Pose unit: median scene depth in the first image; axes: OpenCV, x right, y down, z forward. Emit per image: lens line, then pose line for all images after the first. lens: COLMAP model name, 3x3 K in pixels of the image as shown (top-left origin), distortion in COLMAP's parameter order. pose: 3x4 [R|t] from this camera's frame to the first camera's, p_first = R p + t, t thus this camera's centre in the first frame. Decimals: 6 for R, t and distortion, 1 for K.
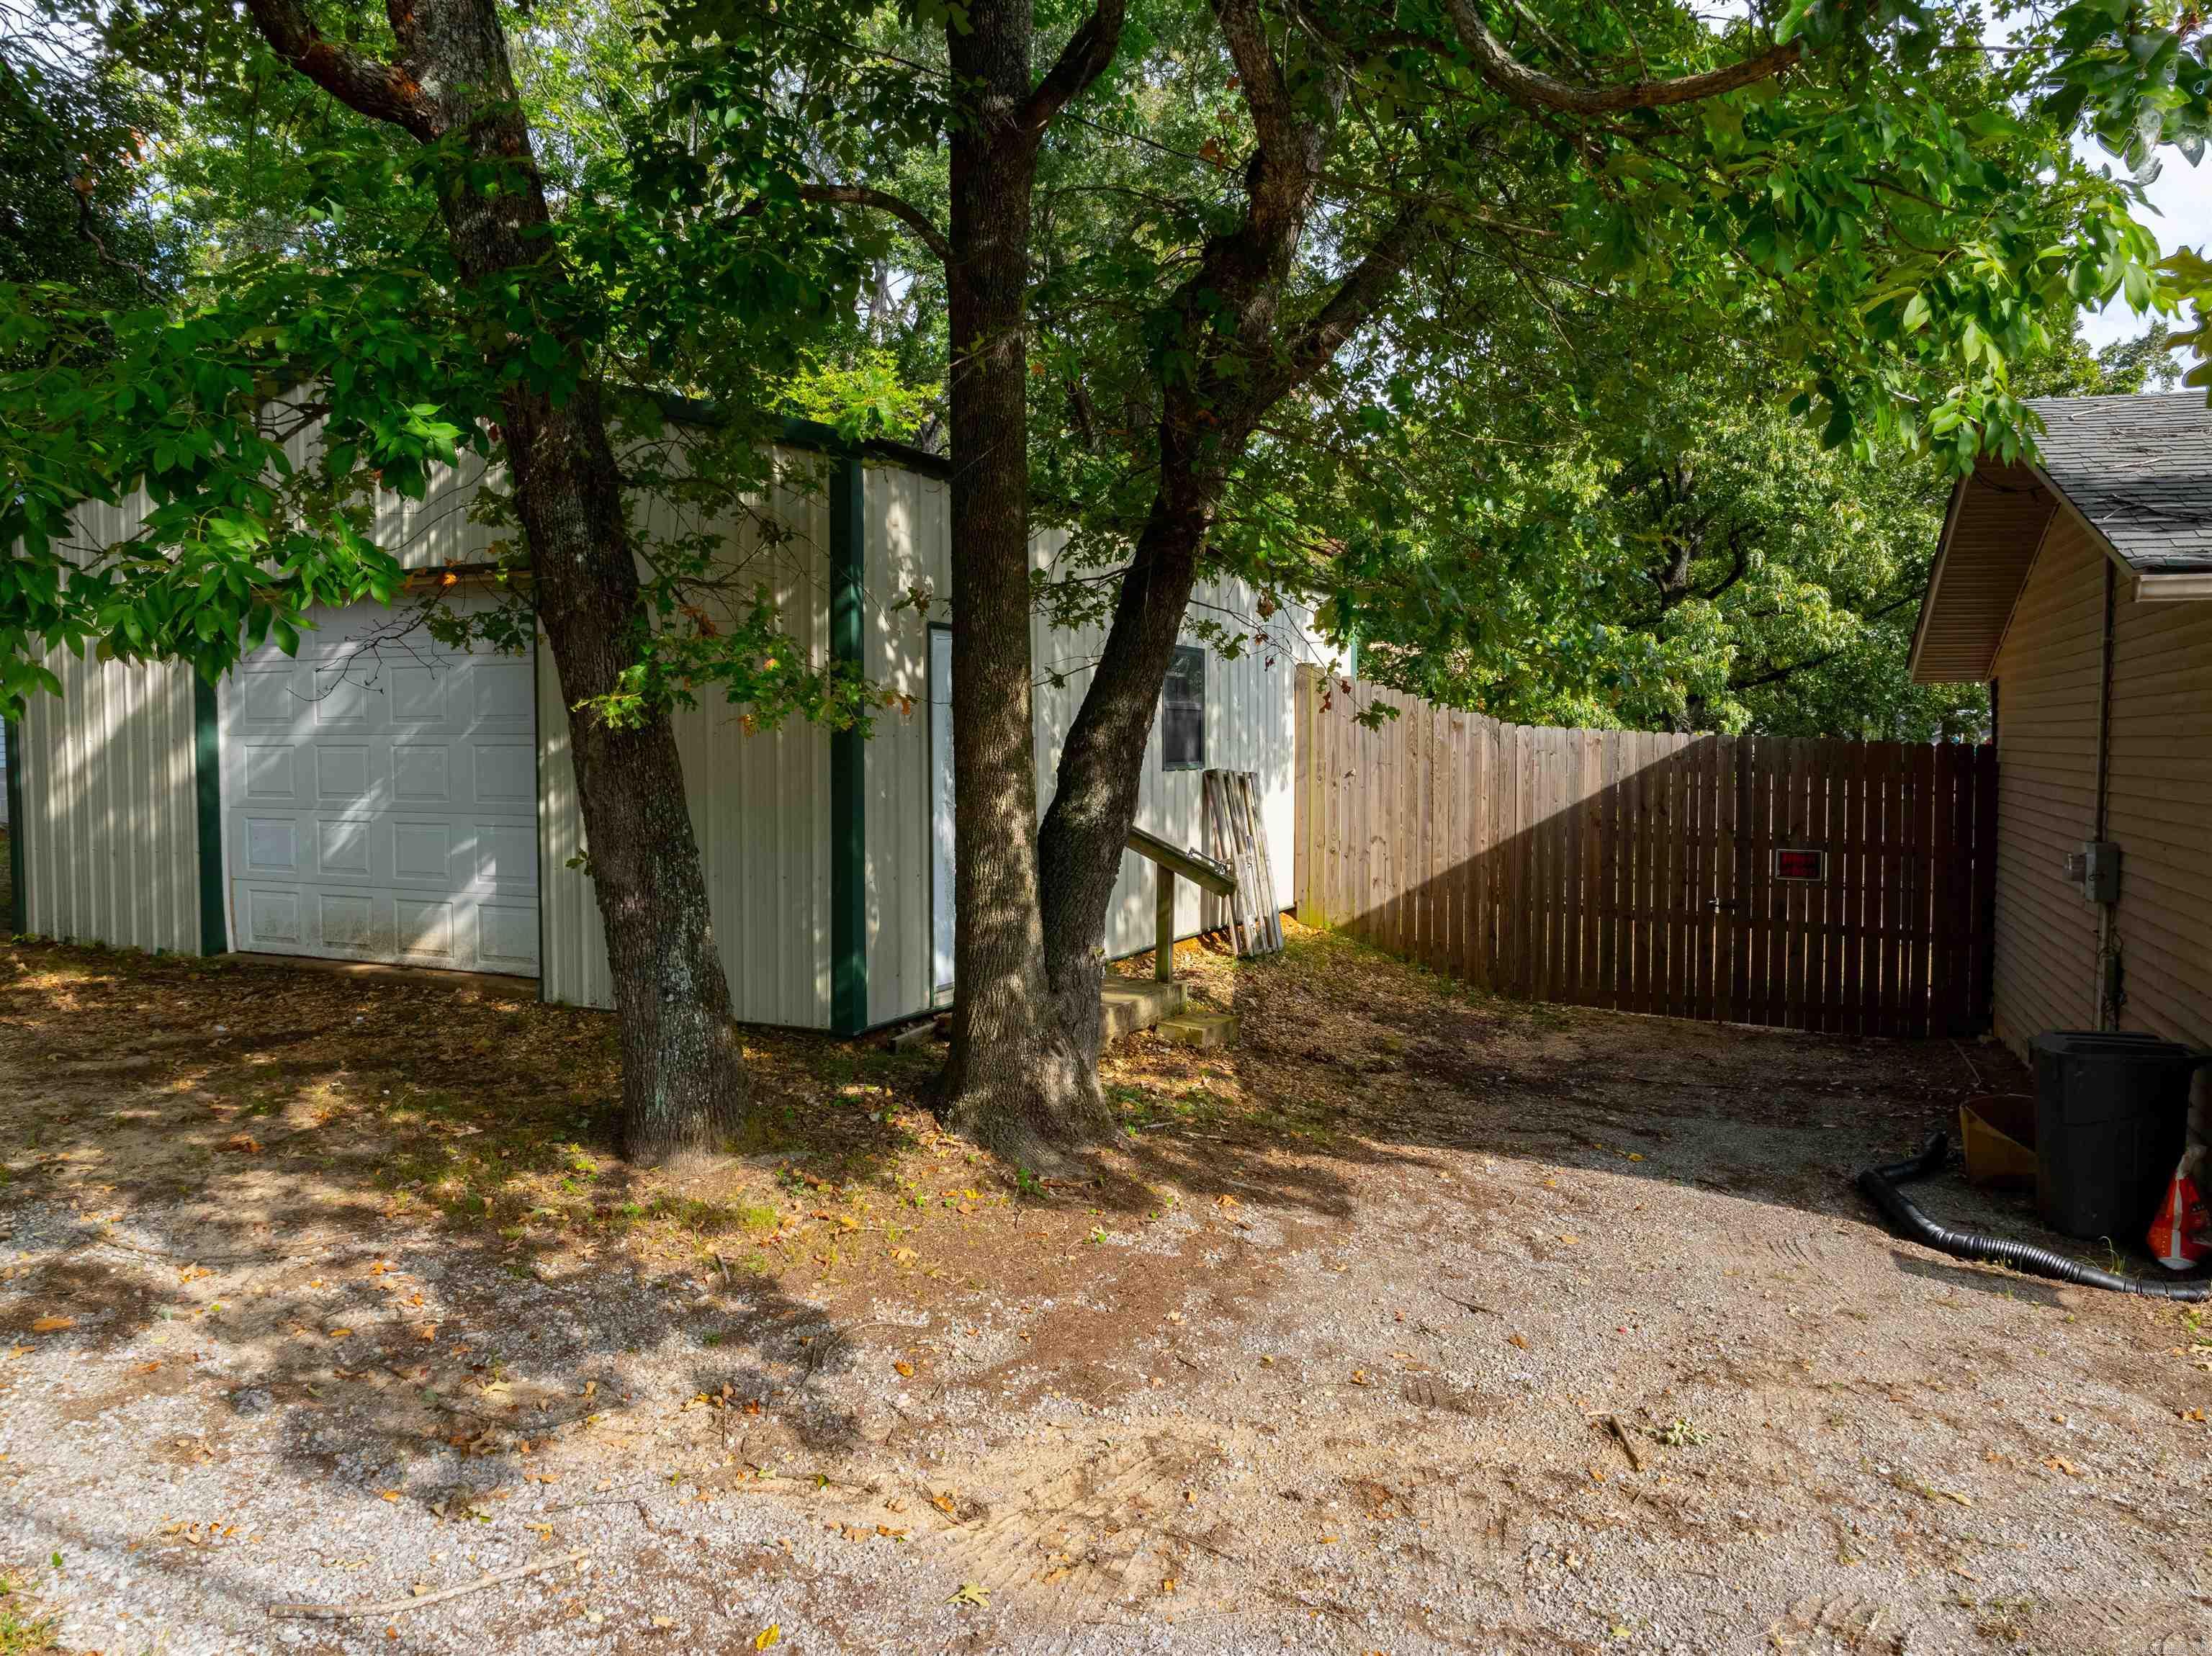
lens RADIAL K [[1557.3, 0, 1104.5], [0, 1557.3, 824.4], [0, 0, 1]] dist [-0.048790, 0.017306]
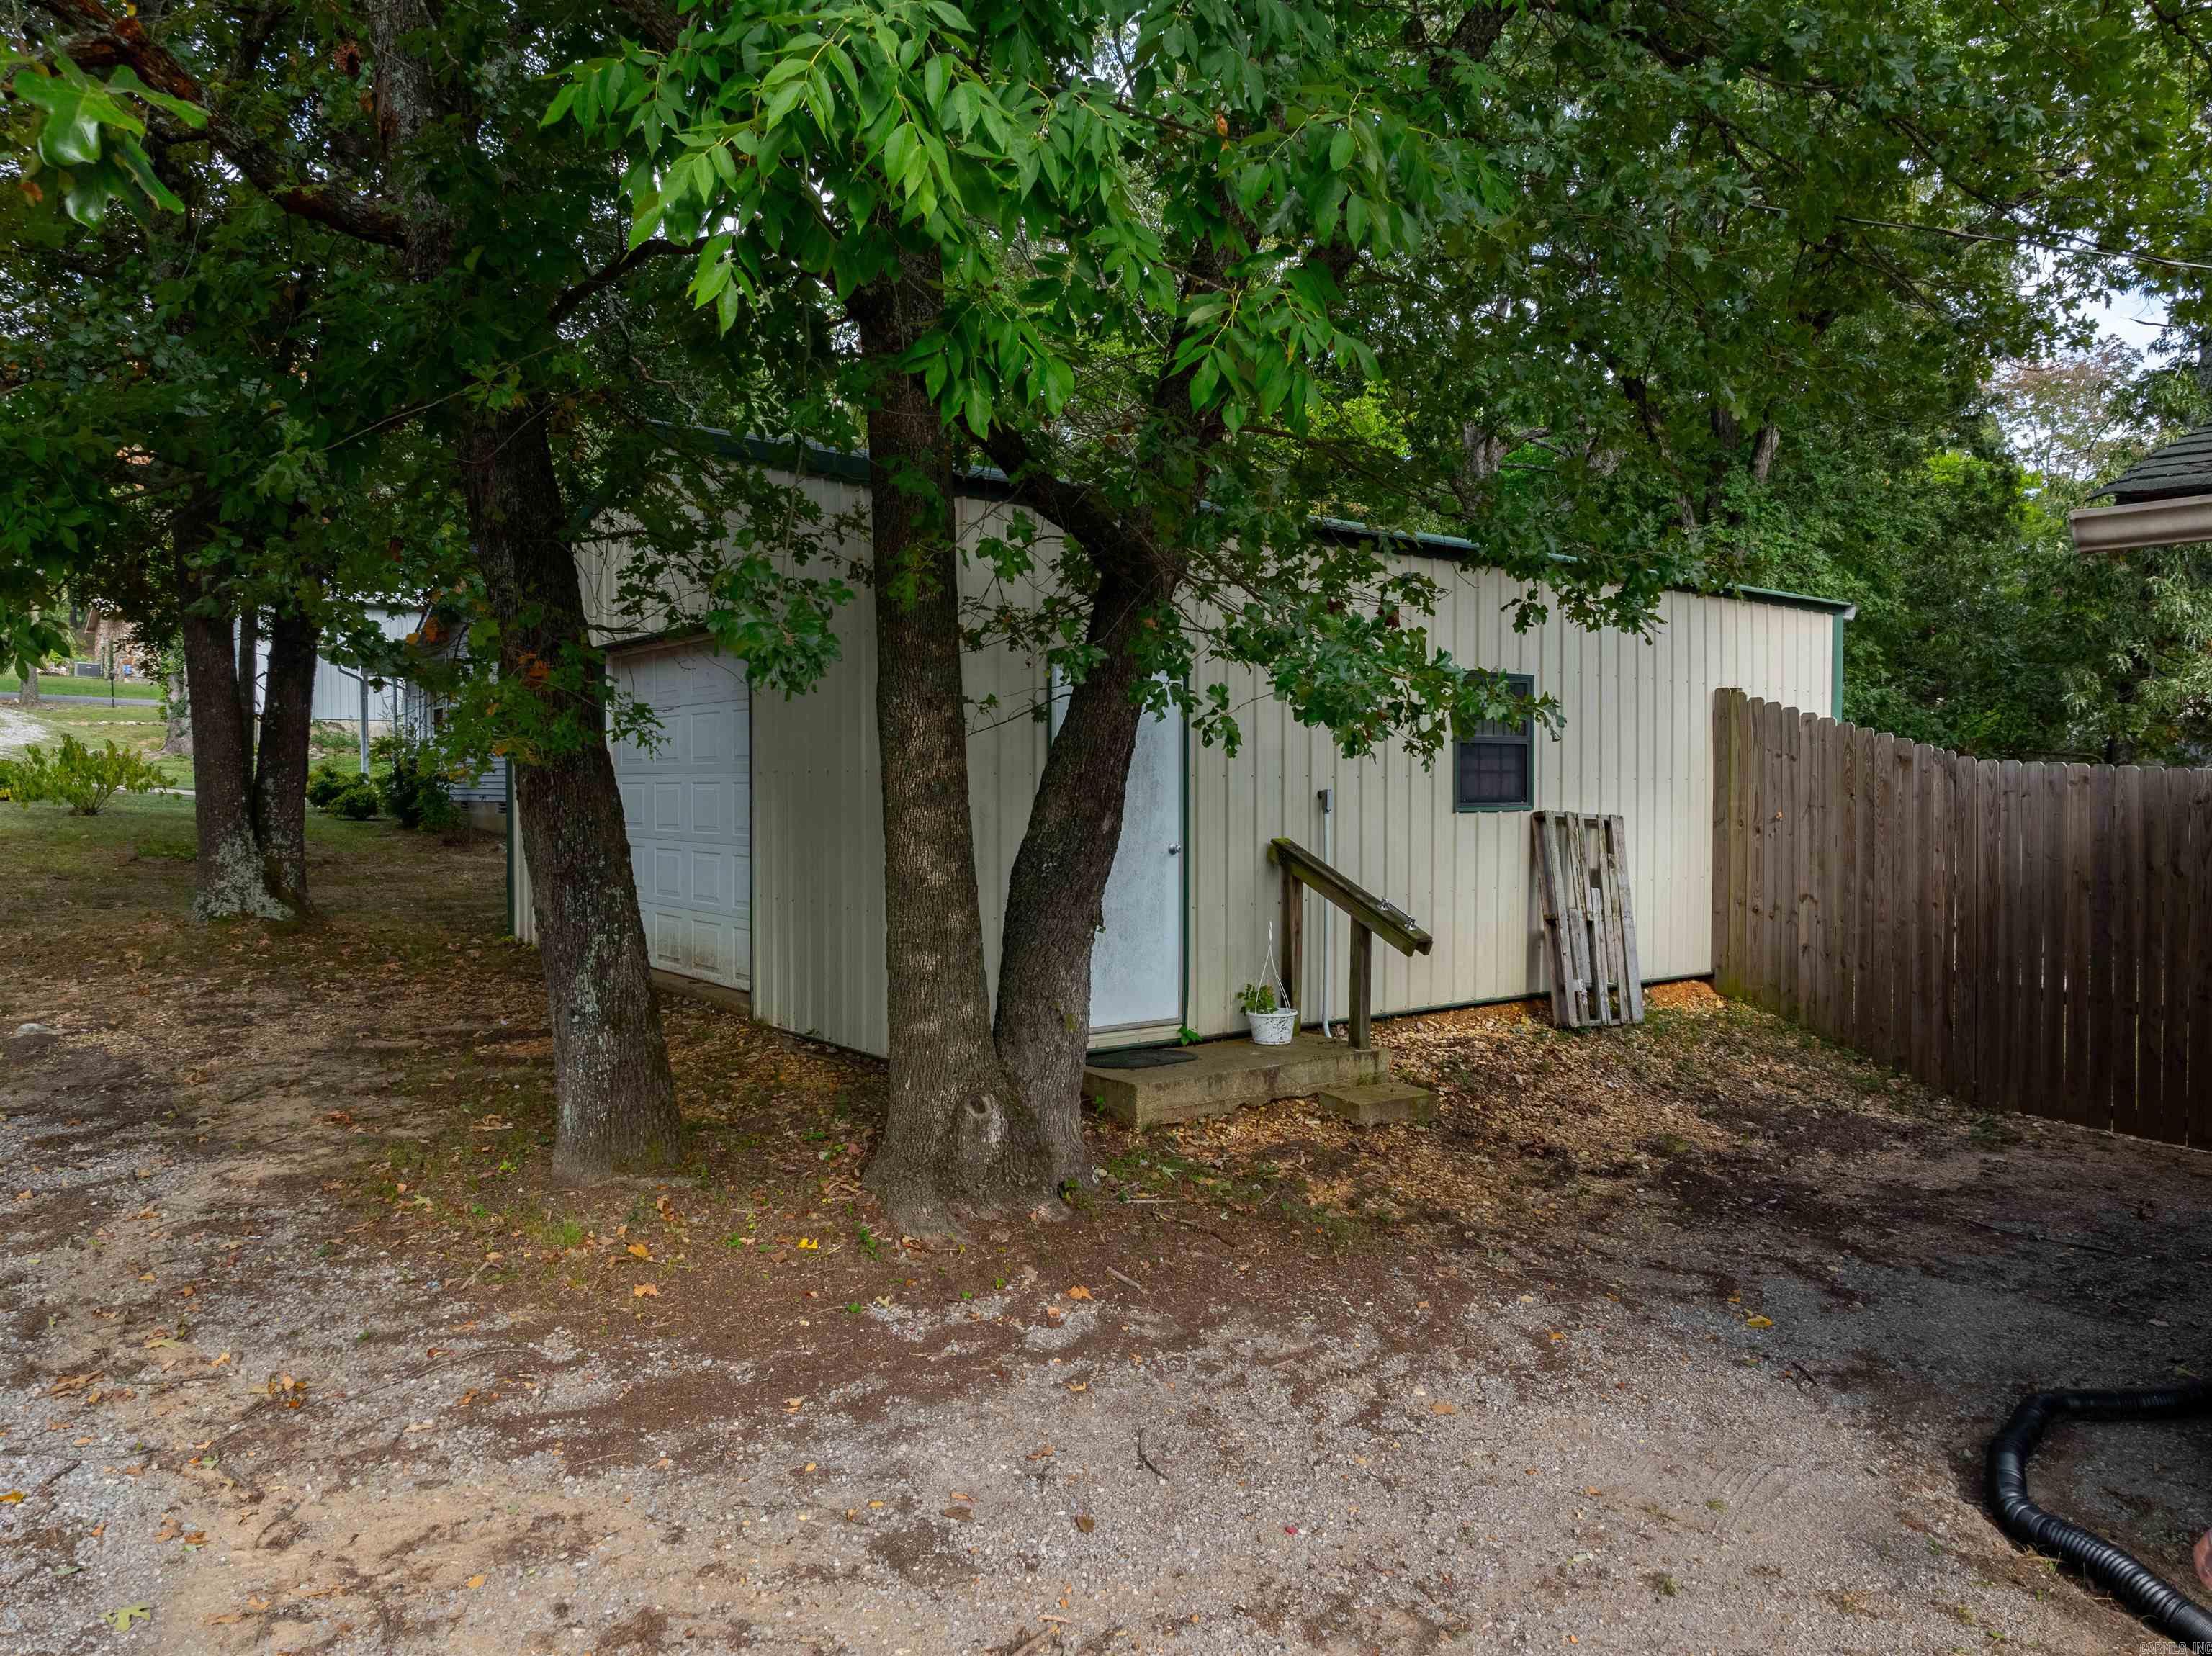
lens RADIAL K [[1557.3, 0, 1100.1], [0, 1557.3, 823.9], [0, 0, 1]] dist [-0.048790, 0.017306]
pose [[0.885252, 0.011704, -0.464965, 0.469557], [-0.024354, 0.999478, -0.021211, -0.006891], [0.464474, 0.030101, 0.885075, 0.198029]]
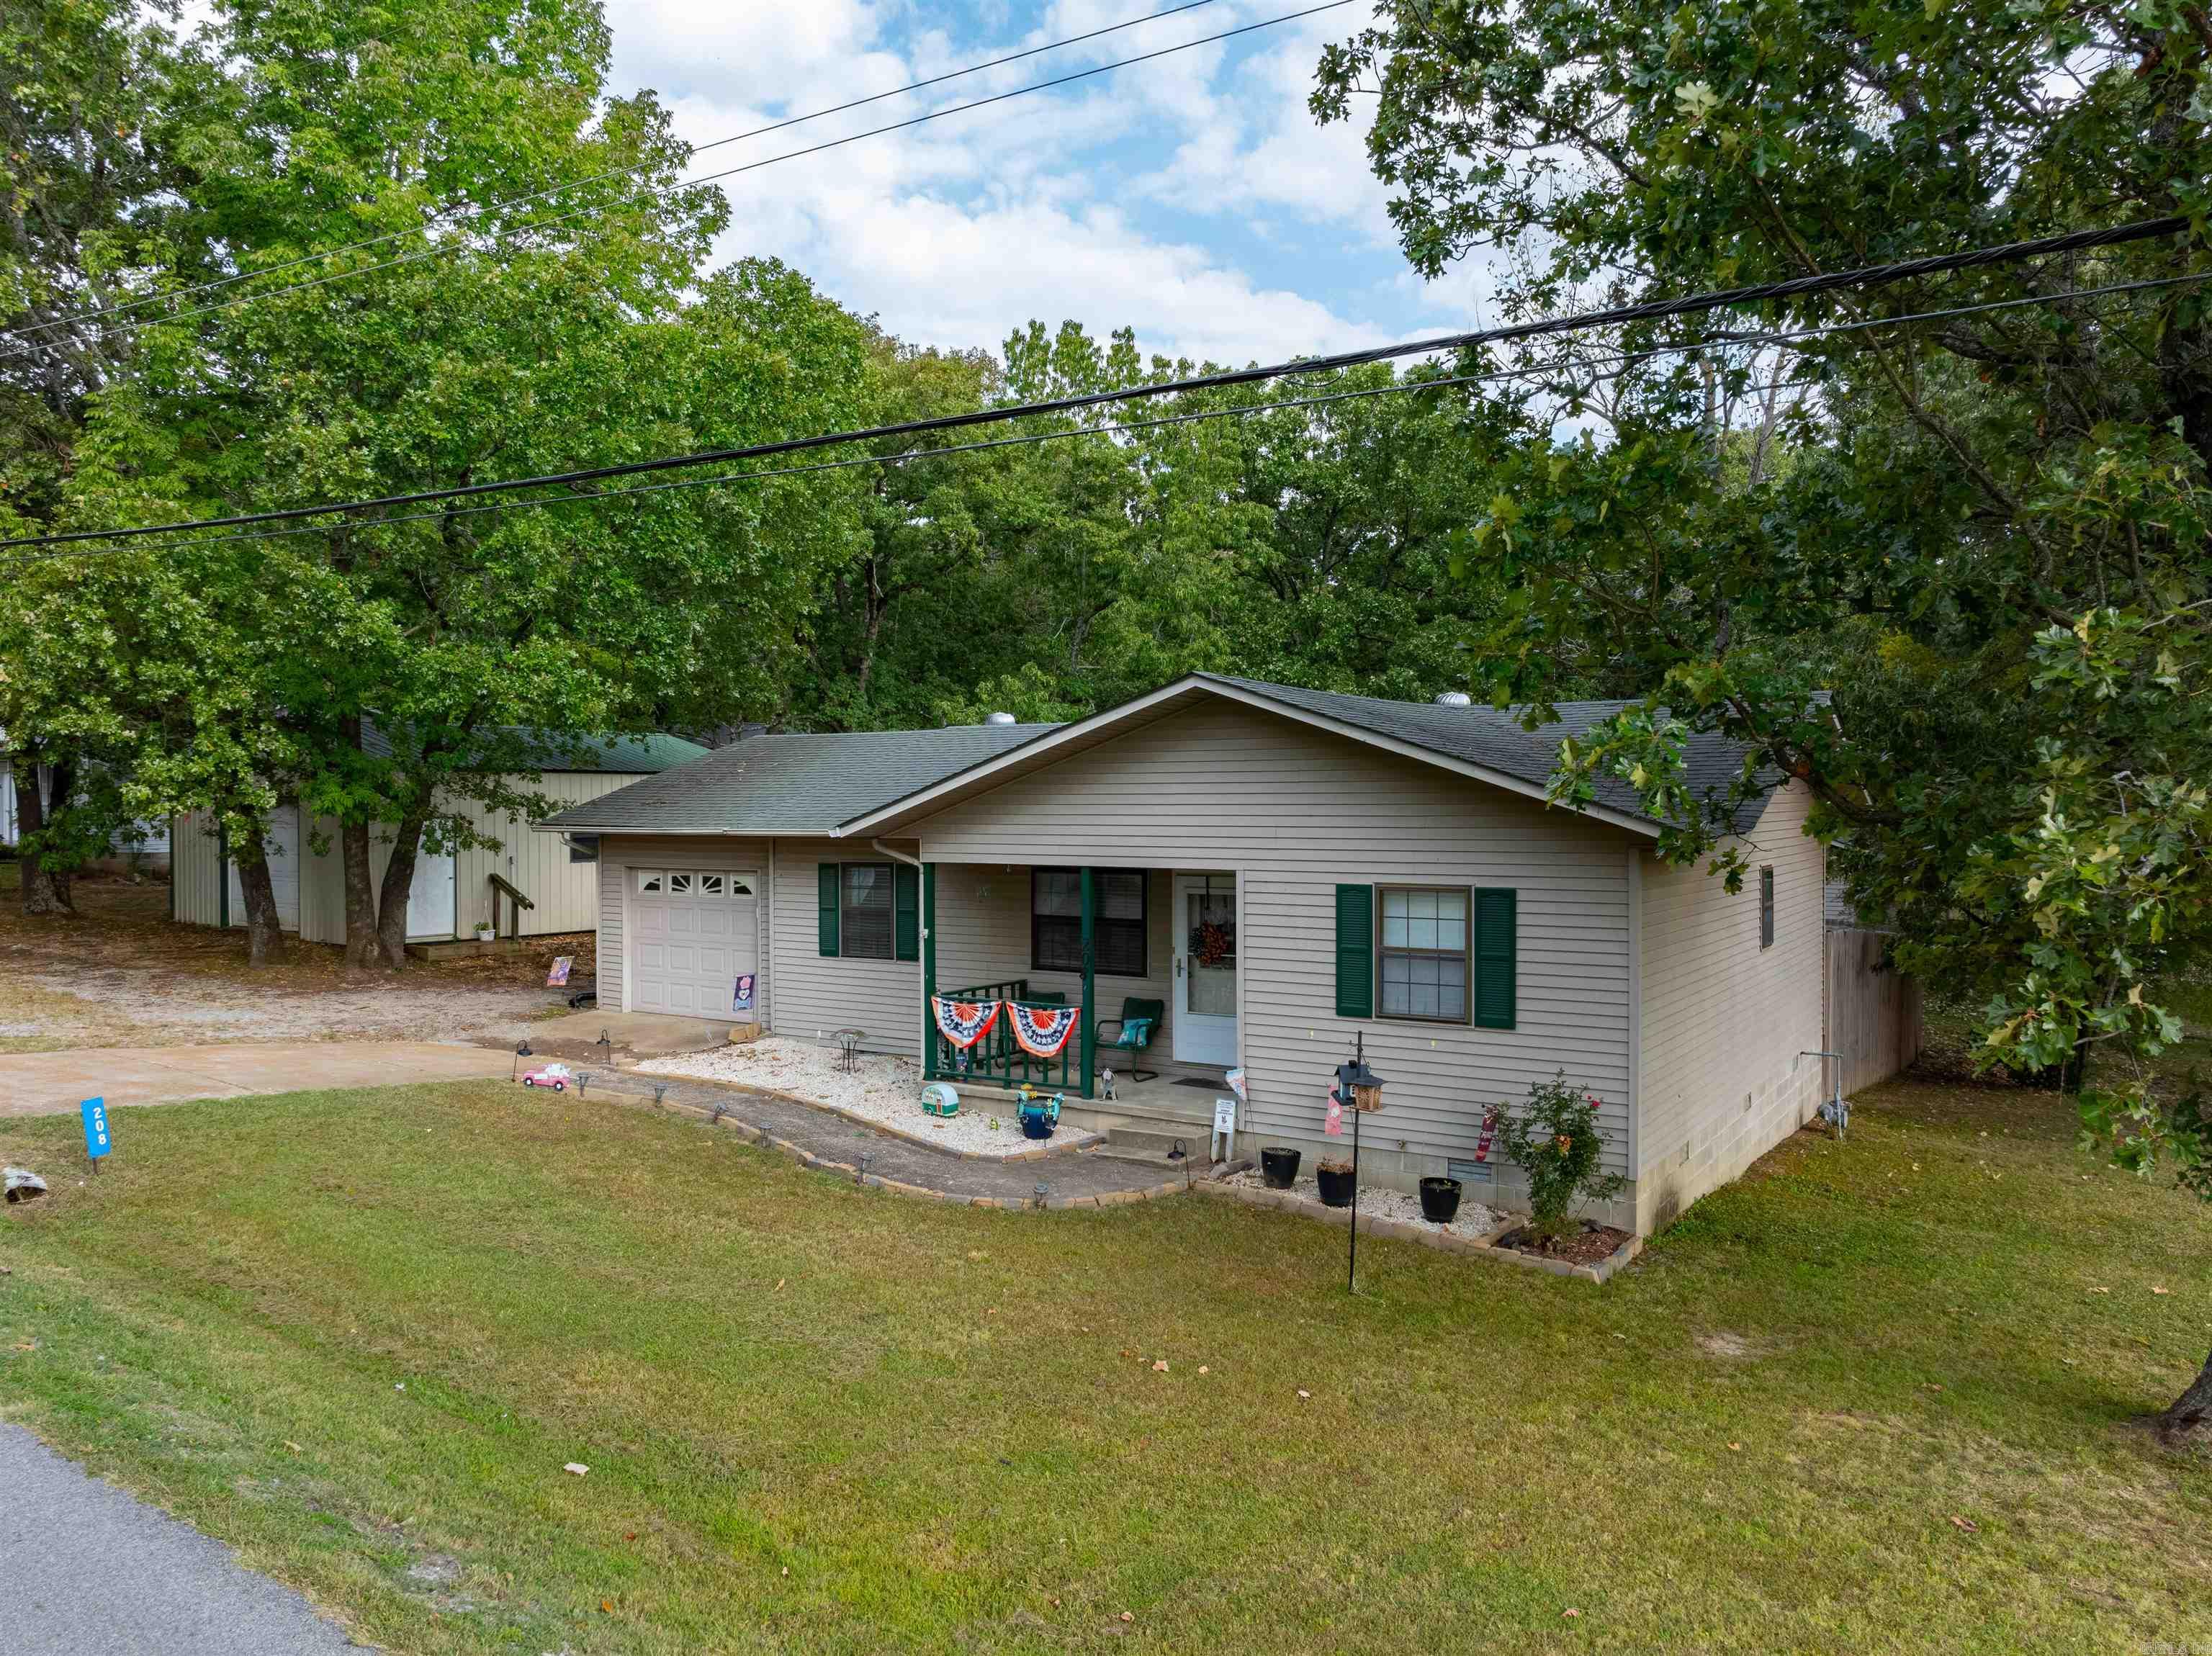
lens RADIAL K [[1557.3, 0, 1117.3], [0, 1557.3, 828.3], [0, 0, 1]] dist [-0.048790, 0.017306]
pose [[0.985755, 0.001608, -0.168180, 2.237139], [-0.008190, 0.999227, -0.038447, -0.002888], [0.167988, 0.039277, 0.985006, -2.187639]]
